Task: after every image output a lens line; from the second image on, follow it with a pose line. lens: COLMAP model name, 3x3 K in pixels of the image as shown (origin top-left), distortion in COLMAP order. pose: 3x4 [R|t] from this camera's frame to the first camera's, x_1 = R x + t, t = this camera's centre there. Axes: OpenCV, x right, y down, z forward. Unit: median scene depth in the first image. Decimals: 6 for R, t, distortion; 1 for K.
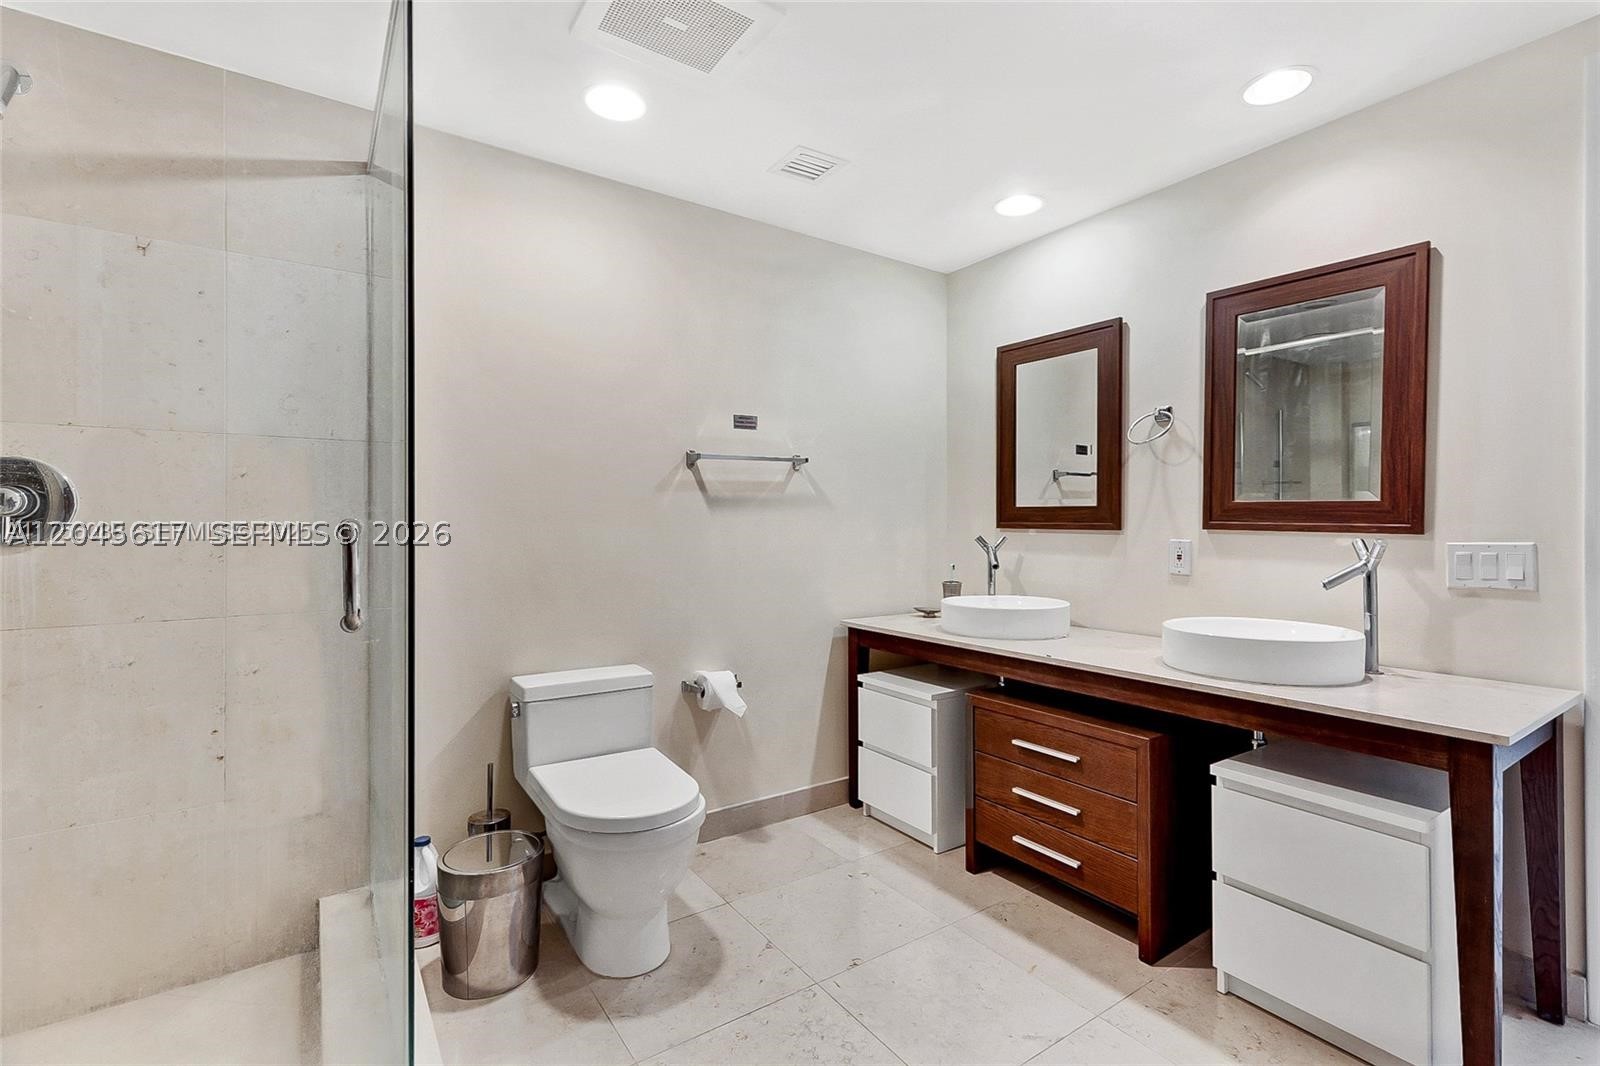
lens RADIAL K [[718.0, 0, 801.0], [0, 718.0, 526.3], [0, 0, 1]] dist [0.001568, 0.000070]
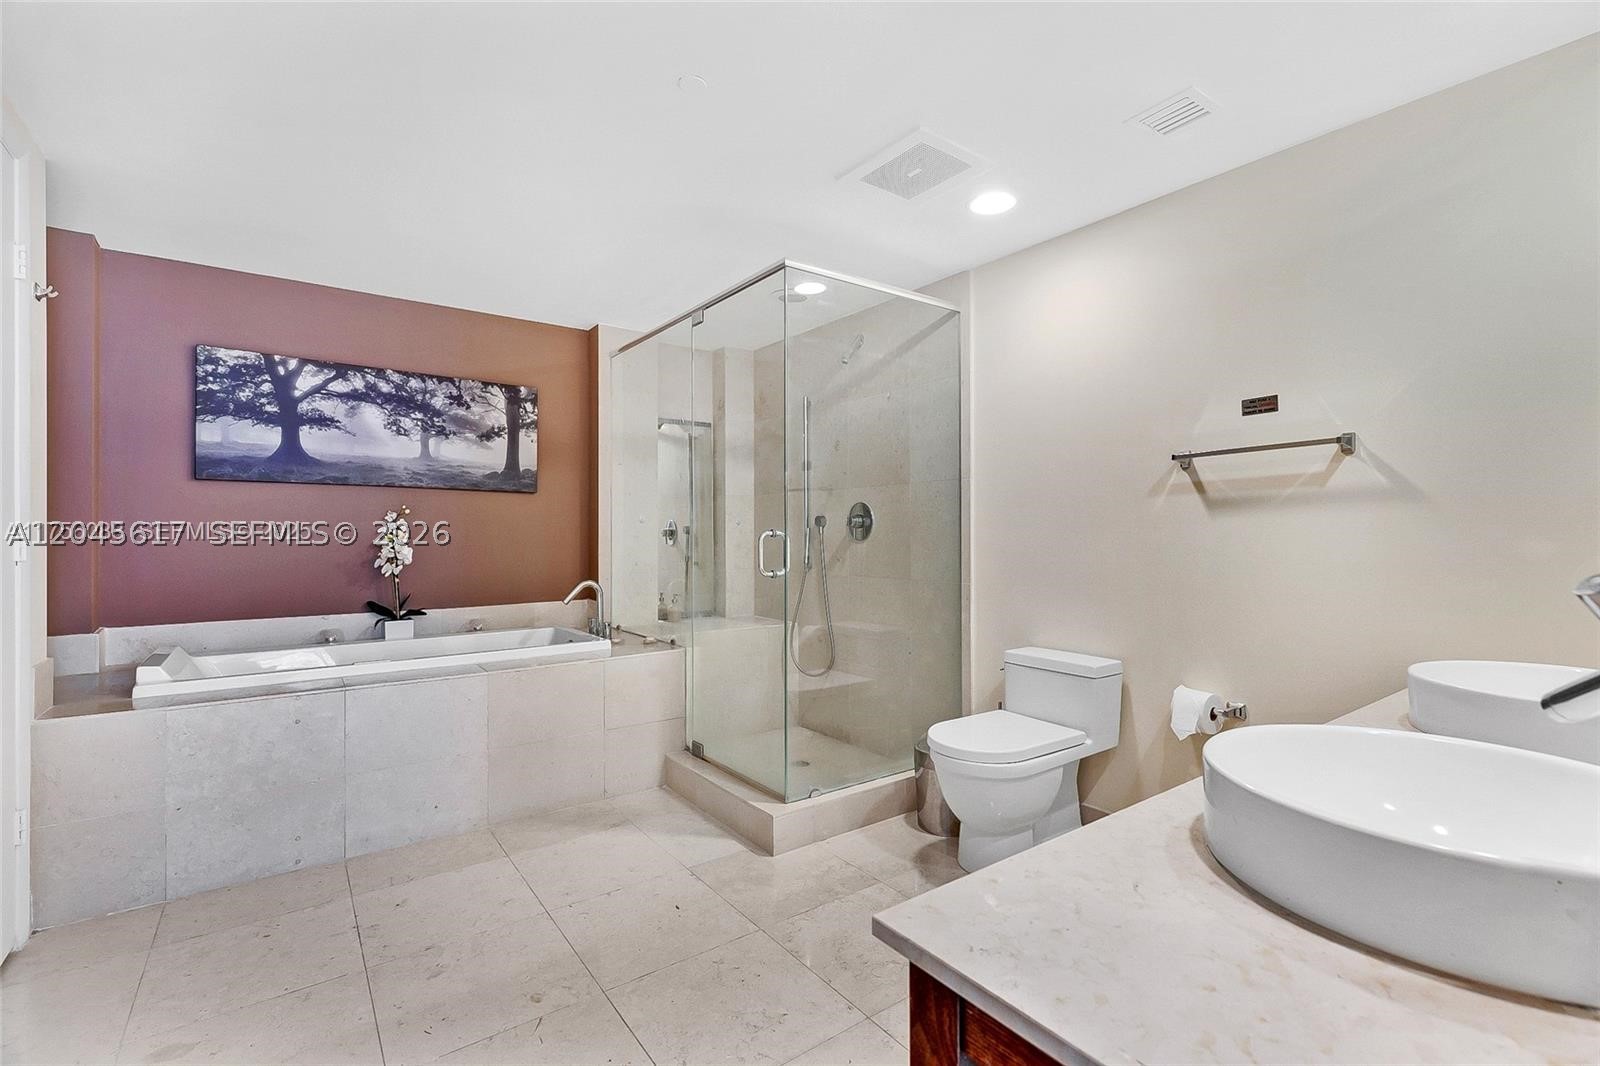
lens RADIAL K [[718.0, 0, 801.0], [0, 718.0, 534.7], [0, 0, 1]] dist [0.001568, 0.000070]
pose [[0.024591, 0.000653, -0.999697, 0.753475], [-0.000274, 1.000000, 0.000646, 0.003919], [0.999698, 0.000258, 0.024591, 0.459484]]
